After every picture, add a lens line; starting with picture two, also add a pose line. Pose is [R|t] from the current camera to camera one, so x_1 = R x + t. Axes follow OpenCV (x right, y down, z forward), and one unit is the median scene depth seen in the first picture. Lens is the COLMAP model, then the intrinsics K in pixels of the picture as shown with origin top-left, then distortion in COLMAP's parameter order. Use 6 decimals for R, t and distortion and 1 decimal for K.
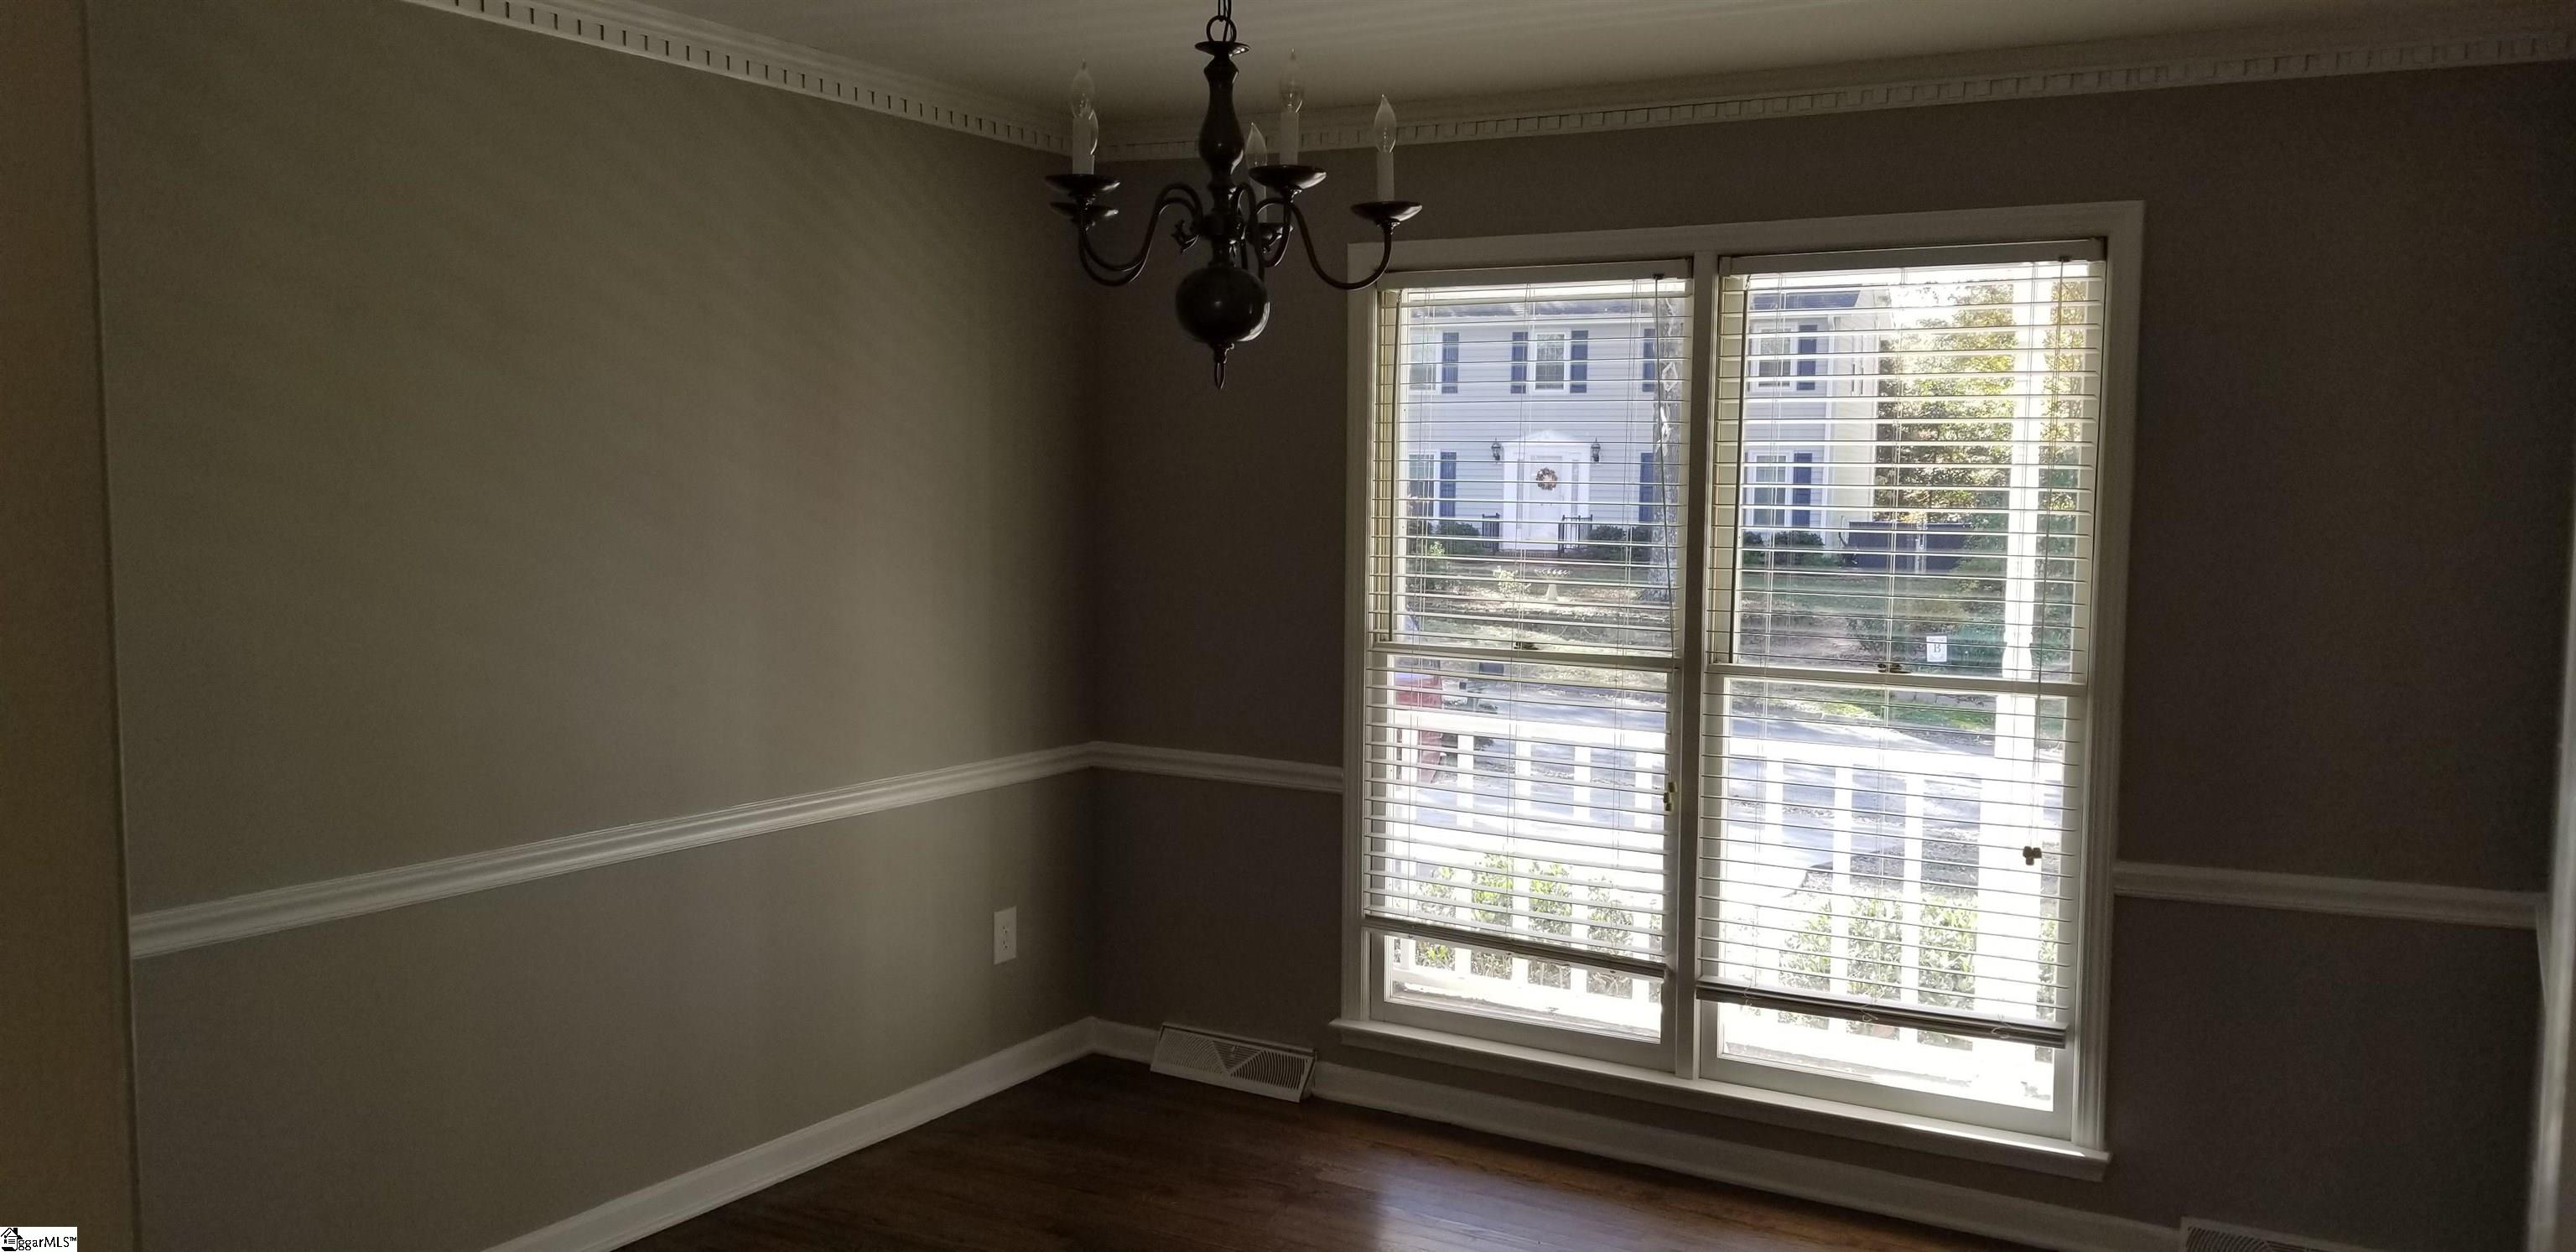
lens RADIAL K [[2008.8, 0, 1285.5], [0, 2008.8, 630.5], [0, 0, 1]] dist [0.095128, -0.152270]
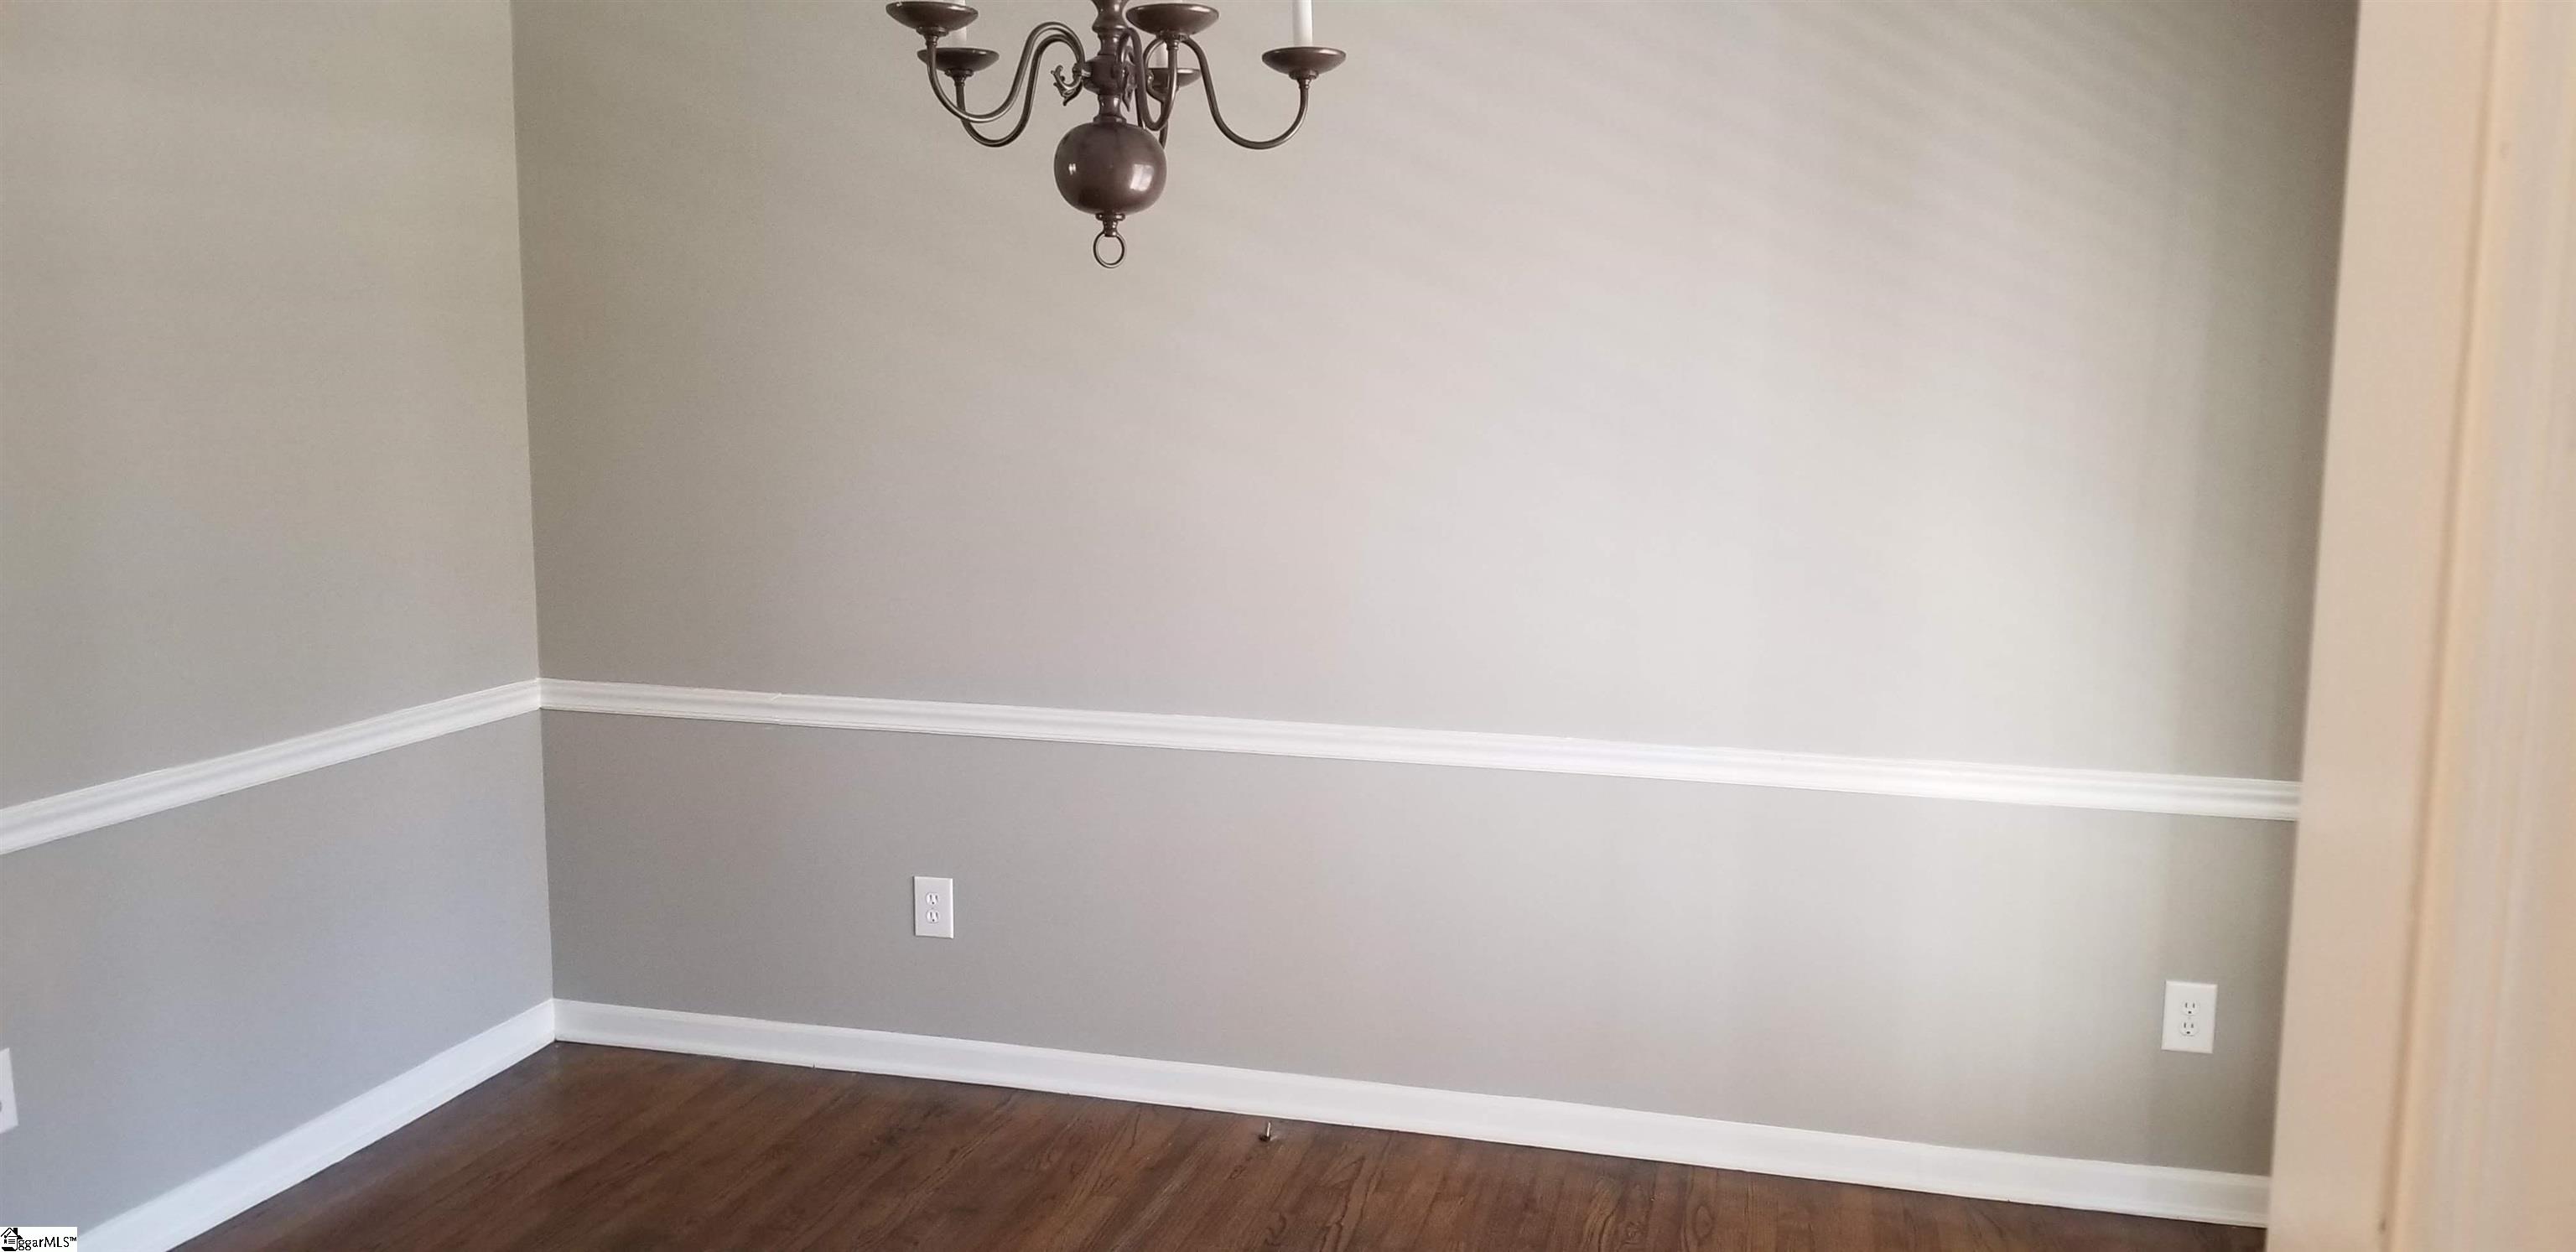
lens RADIAL K [[2008.8, 0, 1285.5], [0, 2008.8, 630.5], [0, 0, 1]] dist [0.095128, -0.152270]
pose [[0.293776, 0.113543, -0.949107, 0.541177], [-0.086790, 0.991987, 0.091809, -0.033727], [0.951926, 0.055402, 0.301276, 0.542161]]
